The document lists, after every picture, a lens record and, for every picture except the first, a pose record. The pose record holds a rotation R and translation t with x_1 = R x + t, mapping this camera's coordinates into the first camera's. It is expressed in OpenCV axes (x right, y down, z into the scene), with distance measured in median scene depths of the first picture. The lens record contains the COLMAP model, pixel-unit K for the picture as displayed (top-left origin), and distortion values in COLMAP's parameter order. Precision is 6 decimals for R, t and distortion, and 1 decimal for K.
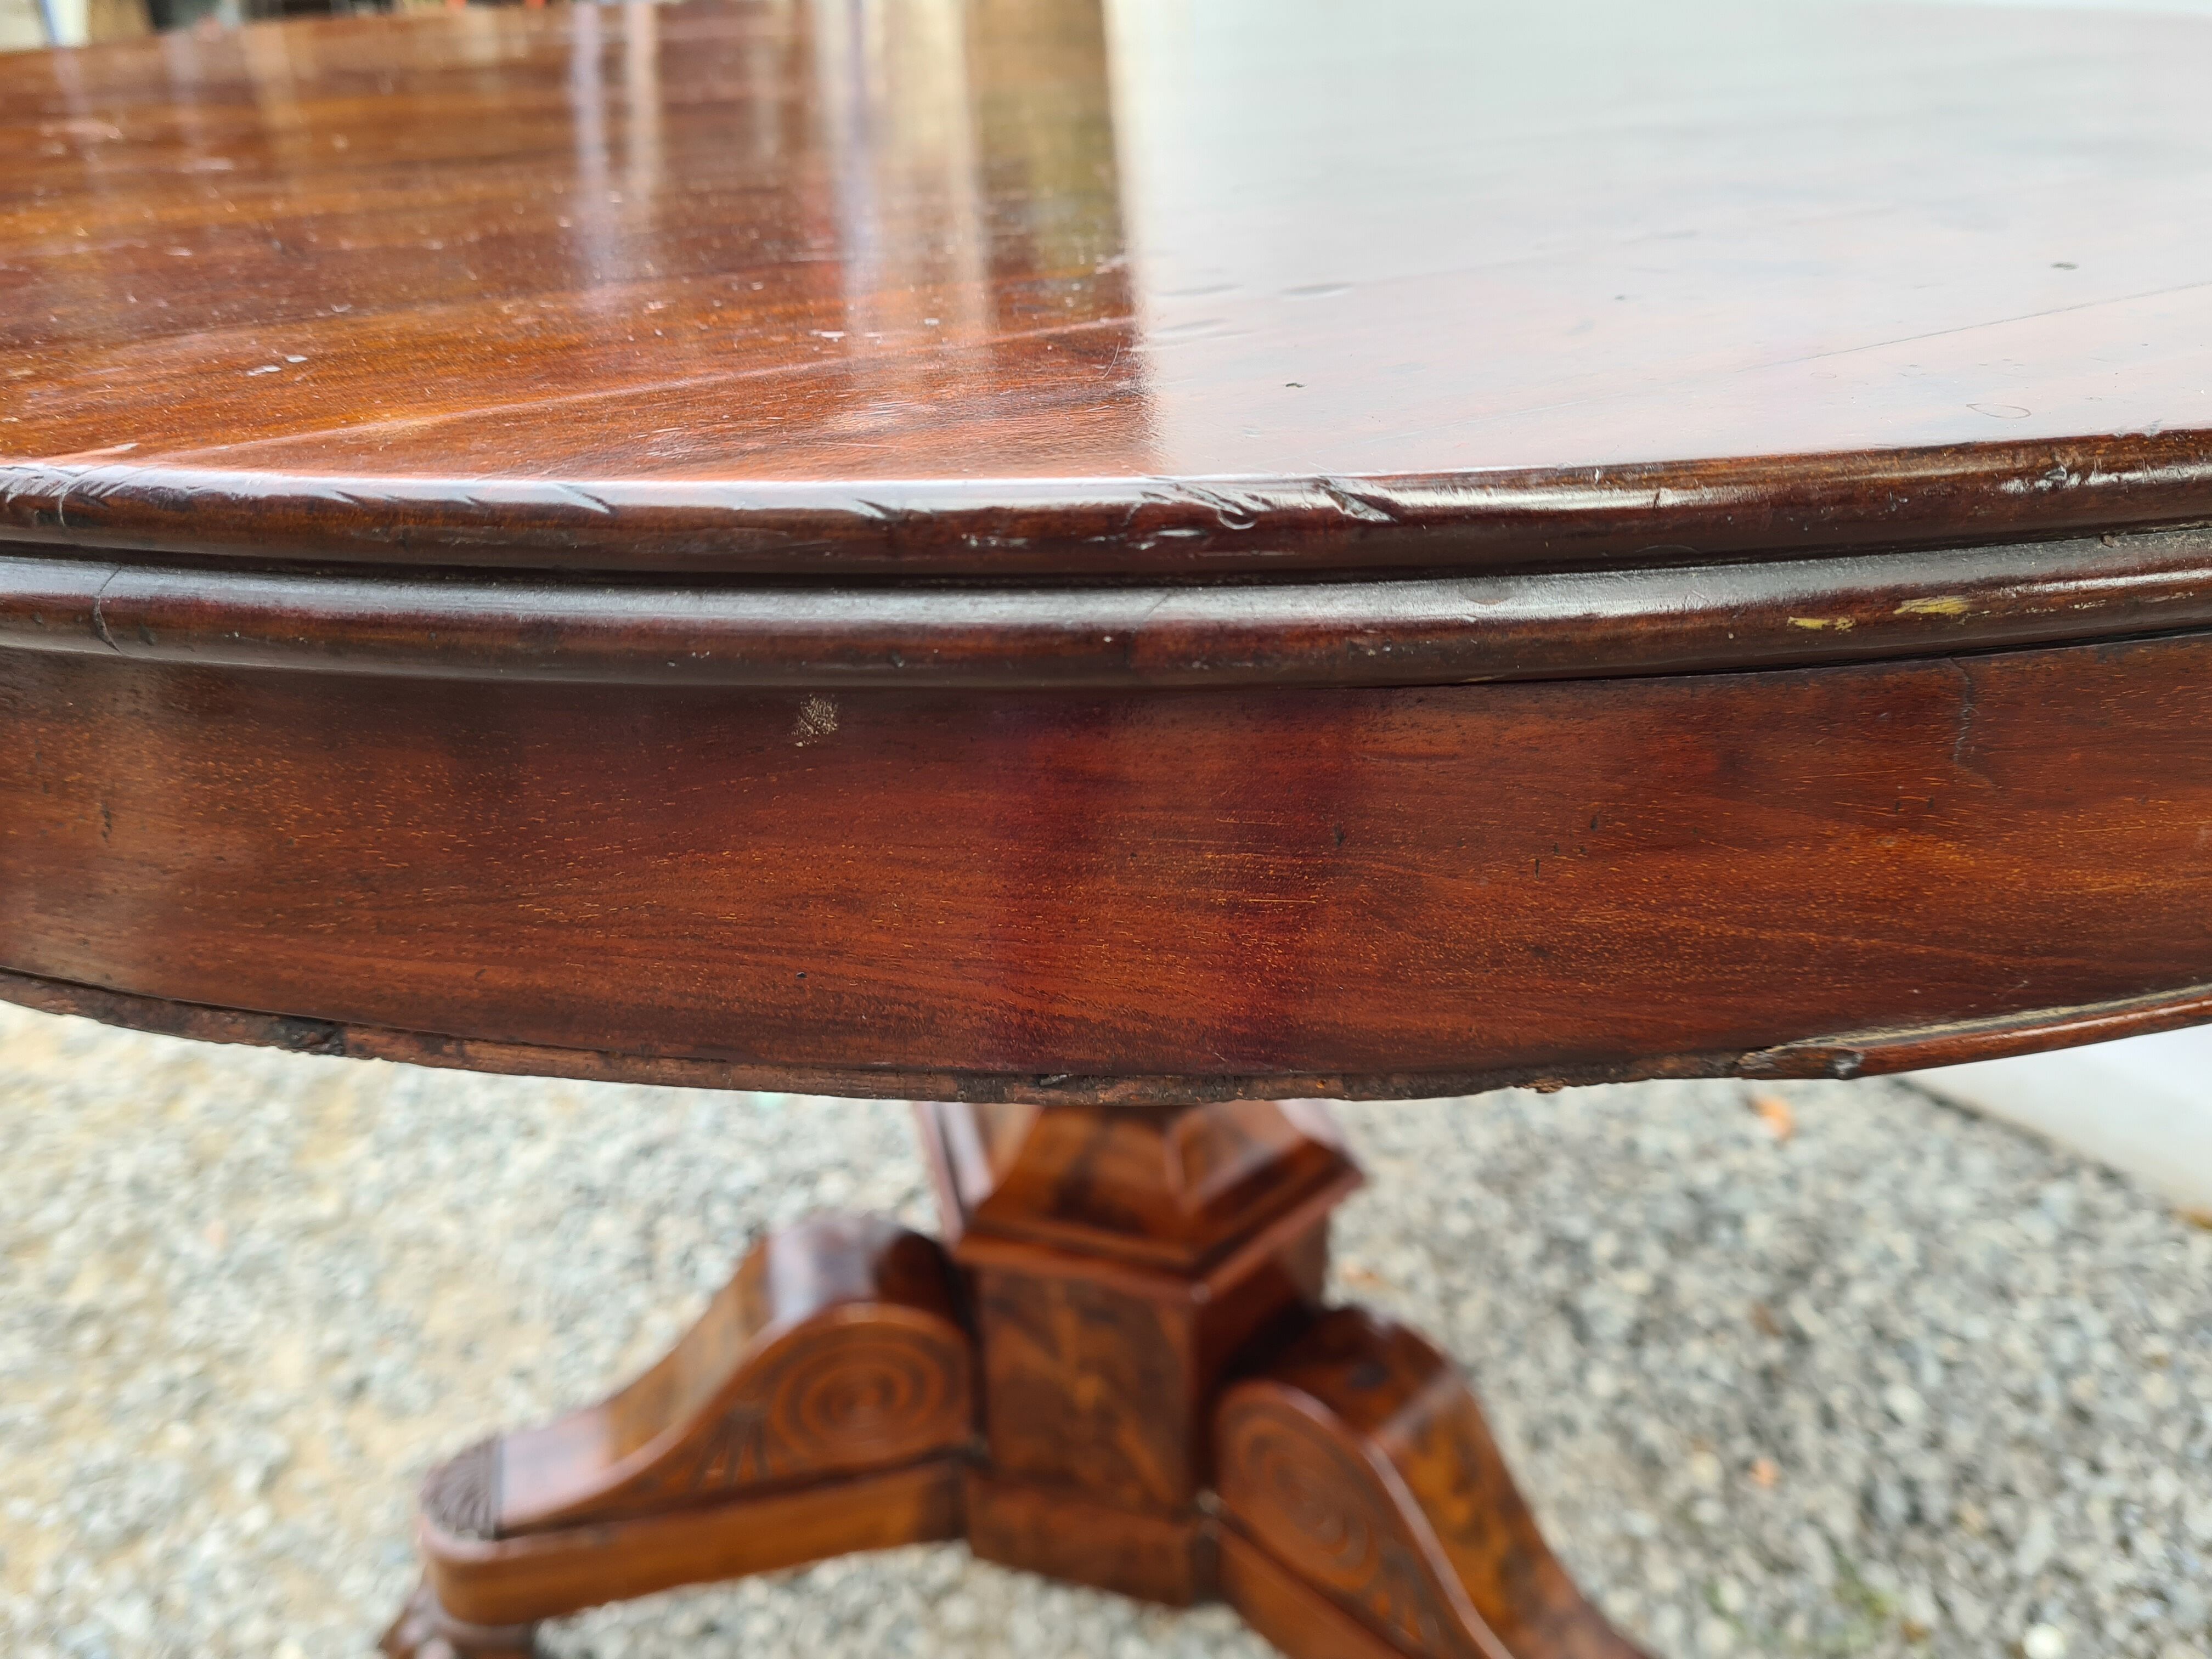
lens RADIAL K [[1753.9, 0, 1146.7], [0, 1753.9, 830.9], [0, 0, 1]] dist [0.002993, -0.002250]
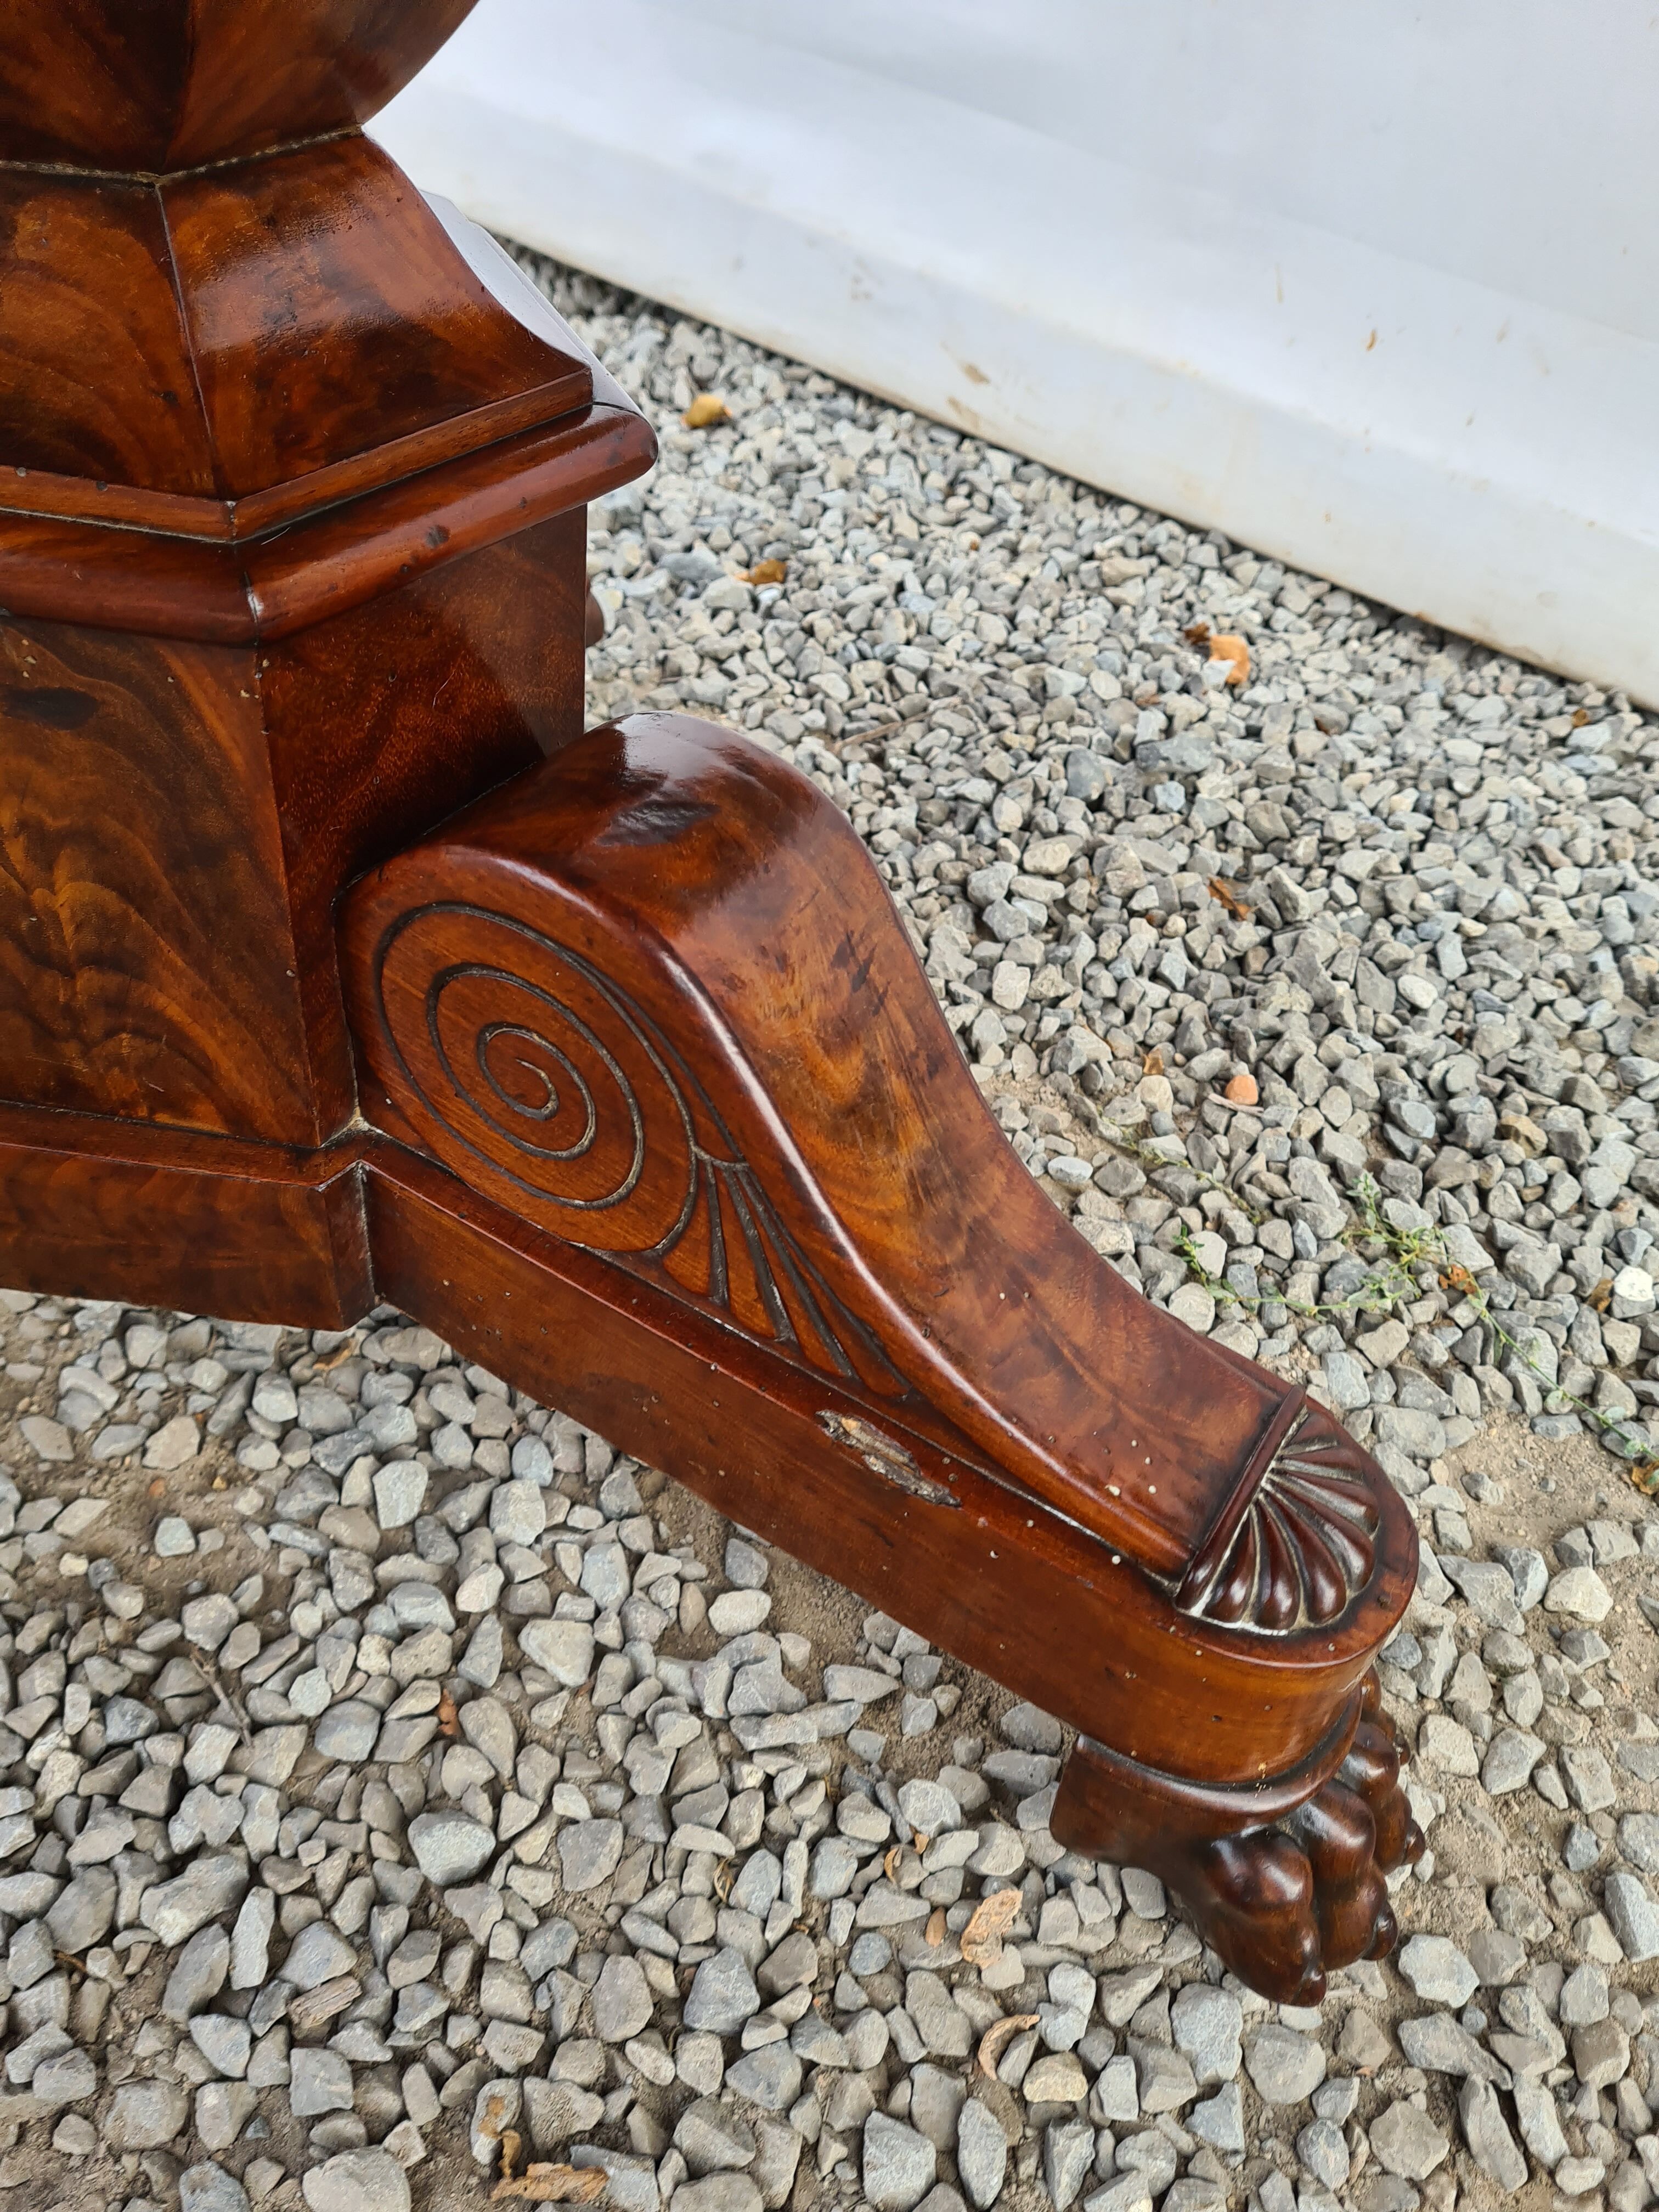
lens RADIAL K [[1753.9, 0, 829.5], [0, 1753.9, 1106.0], [0, 0, 1]] dist [0.002993, -0.002250]
pose [[0.978236, -0.046095, 0.202311, 0.051125], [-0.011415, 0.961581, 0.274285, 0.180728], [-0.207182, -0.270624, 0.940127, 0.374657]]
